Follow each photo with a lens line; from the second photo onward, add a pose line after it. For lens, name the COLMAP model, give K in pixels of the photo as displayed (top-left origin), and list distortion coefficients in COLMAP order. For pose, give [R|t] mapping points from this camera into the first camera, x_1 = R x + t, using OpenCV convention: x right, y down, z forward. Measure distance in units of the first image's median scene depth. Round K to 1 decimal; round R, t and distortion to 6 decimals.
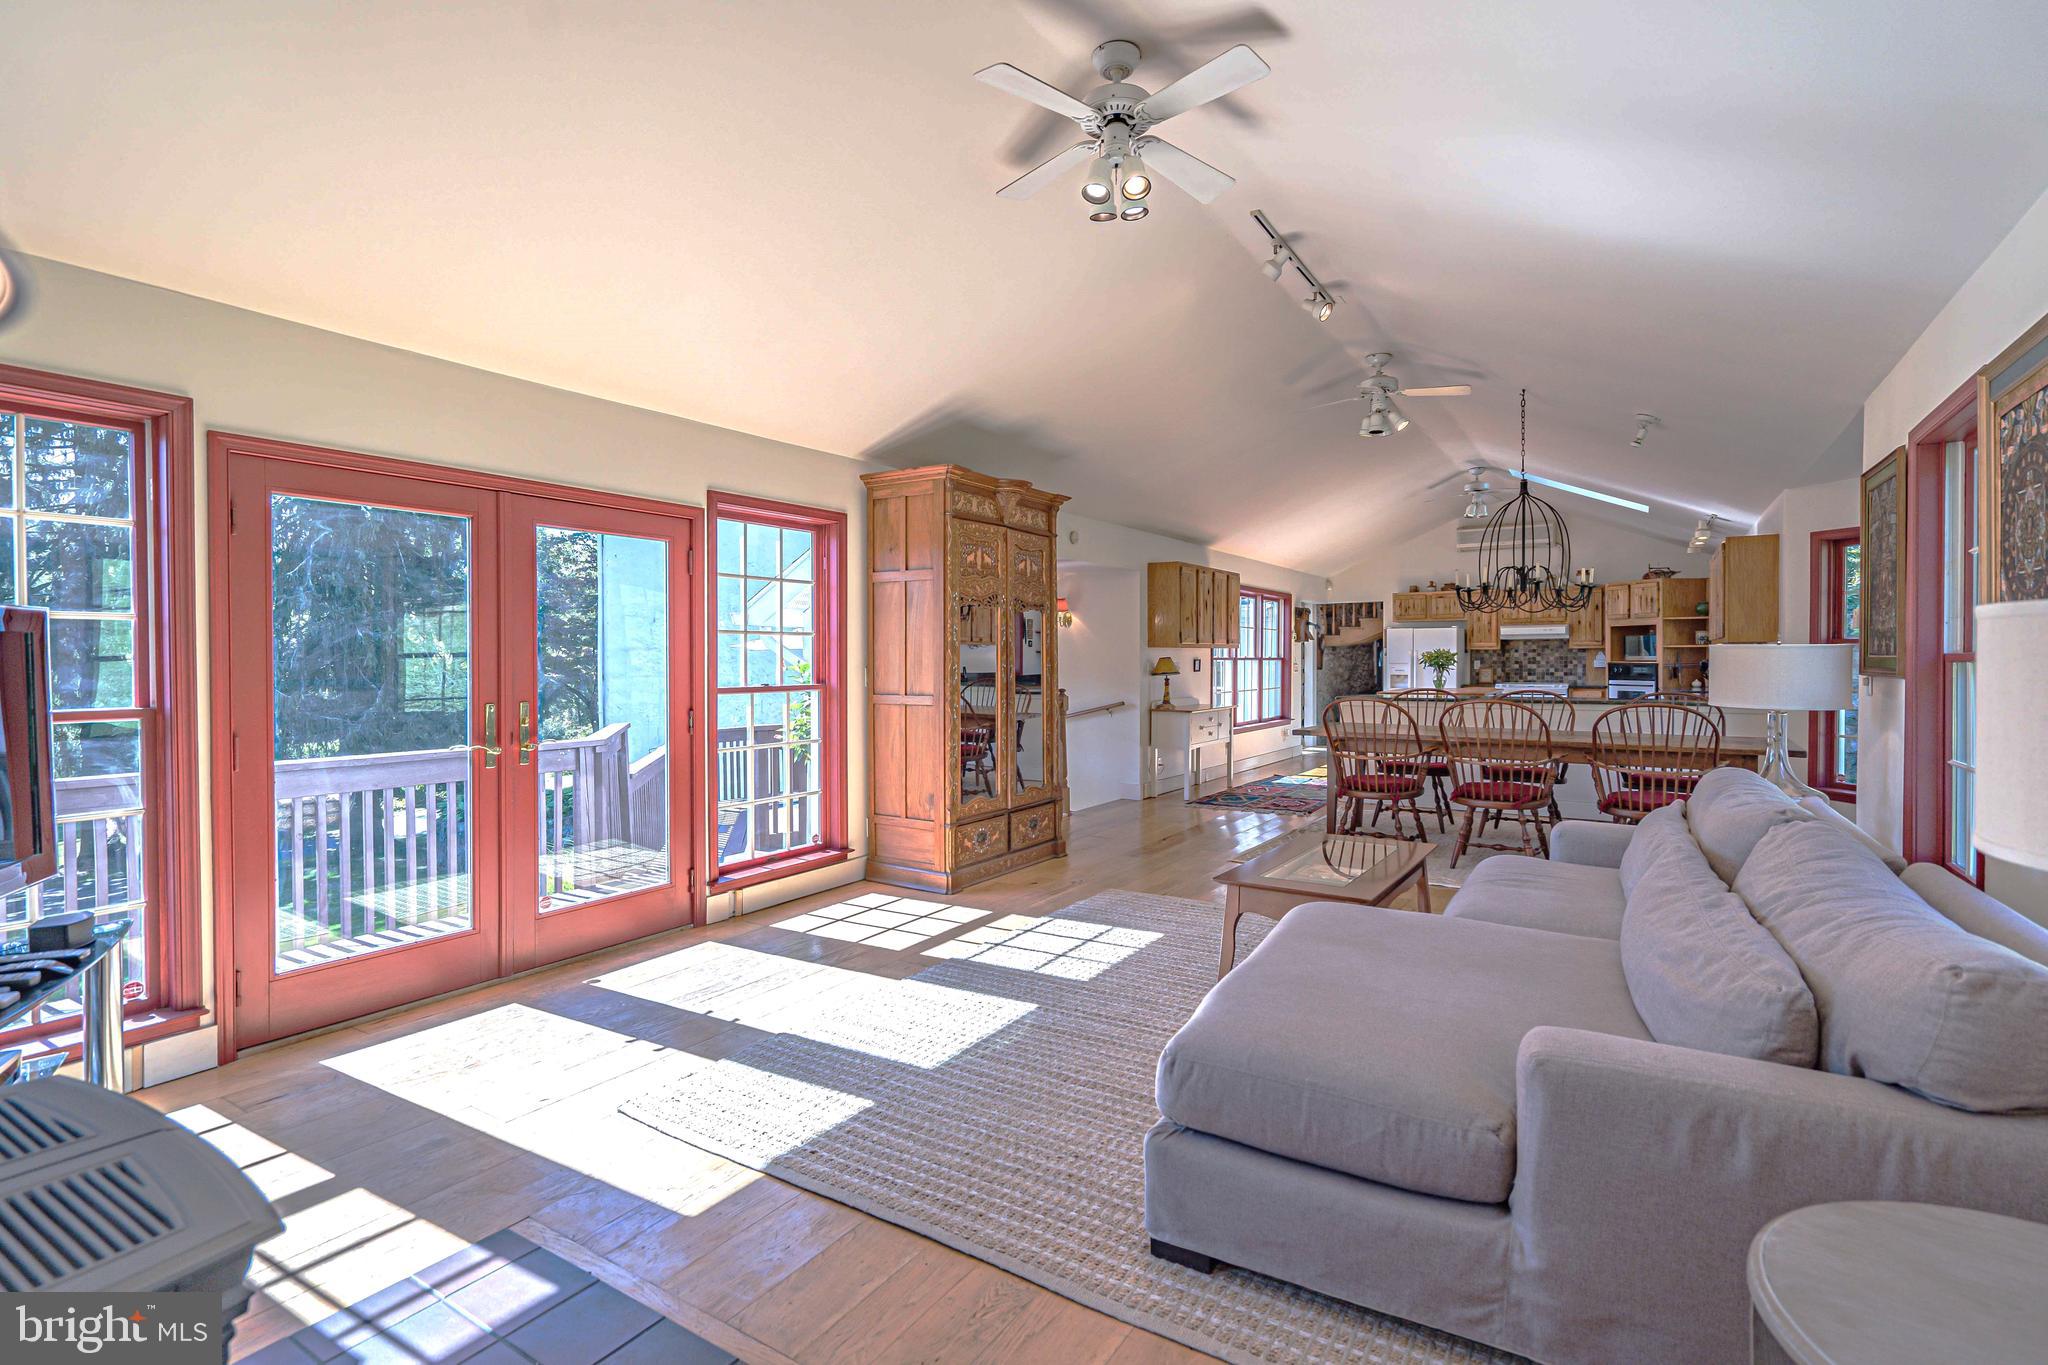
lens RADIAL K [[964.9, 0, 1010.8], [0, 964.9, 677.8], [0, 0, 1]] dist [0.005227, 0.000210]
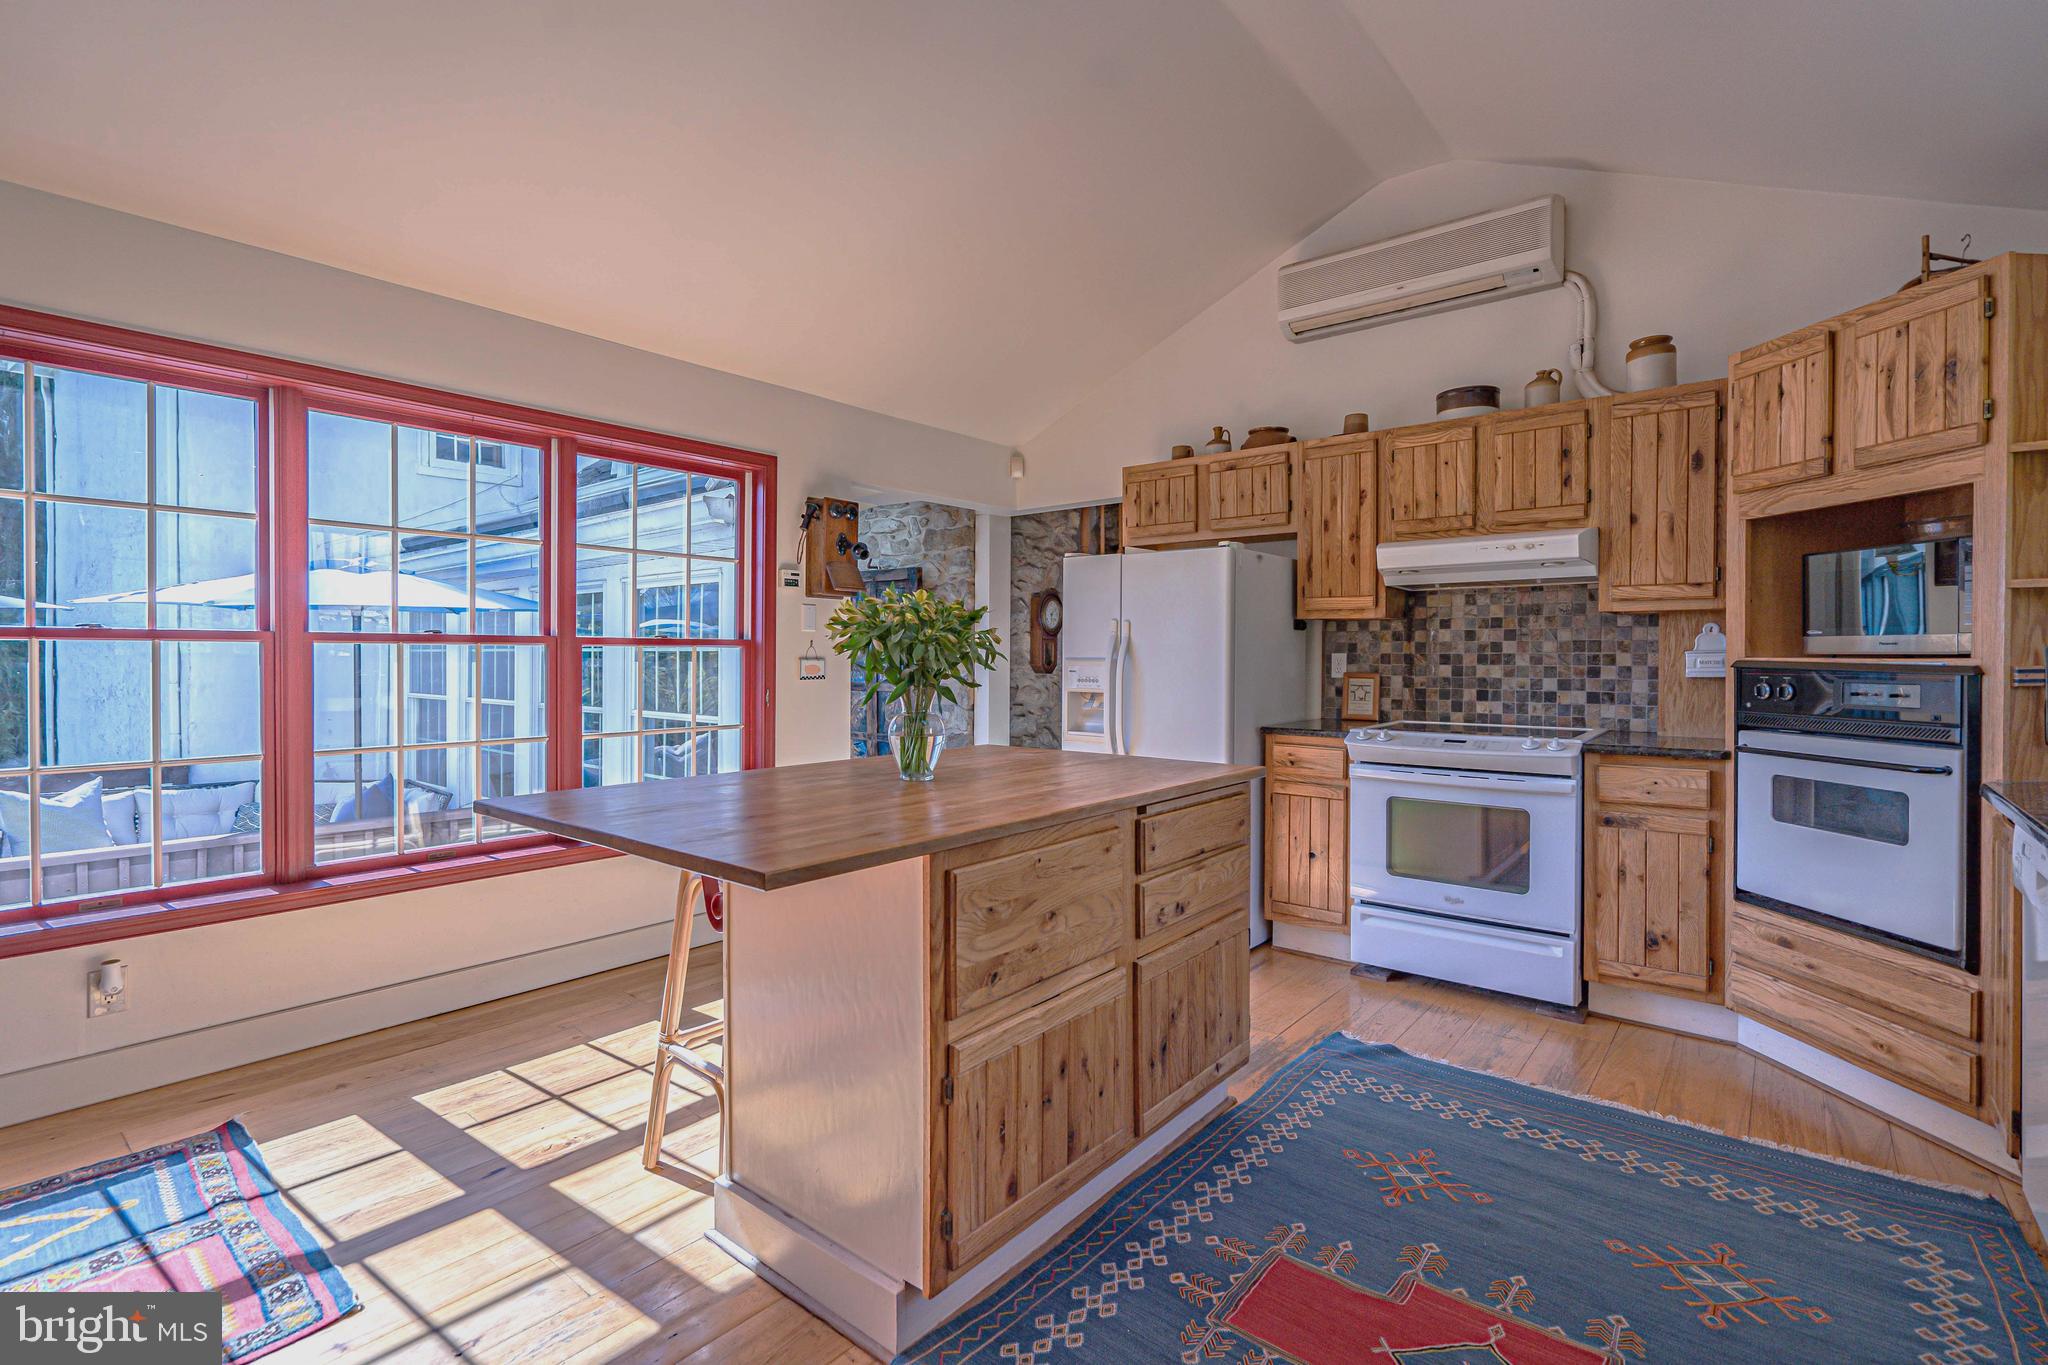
lens RADIAL K [[964.9, 0, 1044.7], [0, 964.9, 676.1], [0, 0, 1]] dist [0.005227, 0.000210]
pose [[0.996563, 0.006989, -0.082540, 0.430924], [-0.006477, 0.999958, 0.006468, -0.011712], [0.082582, -0.005911, 0.996567, 0.688359]]
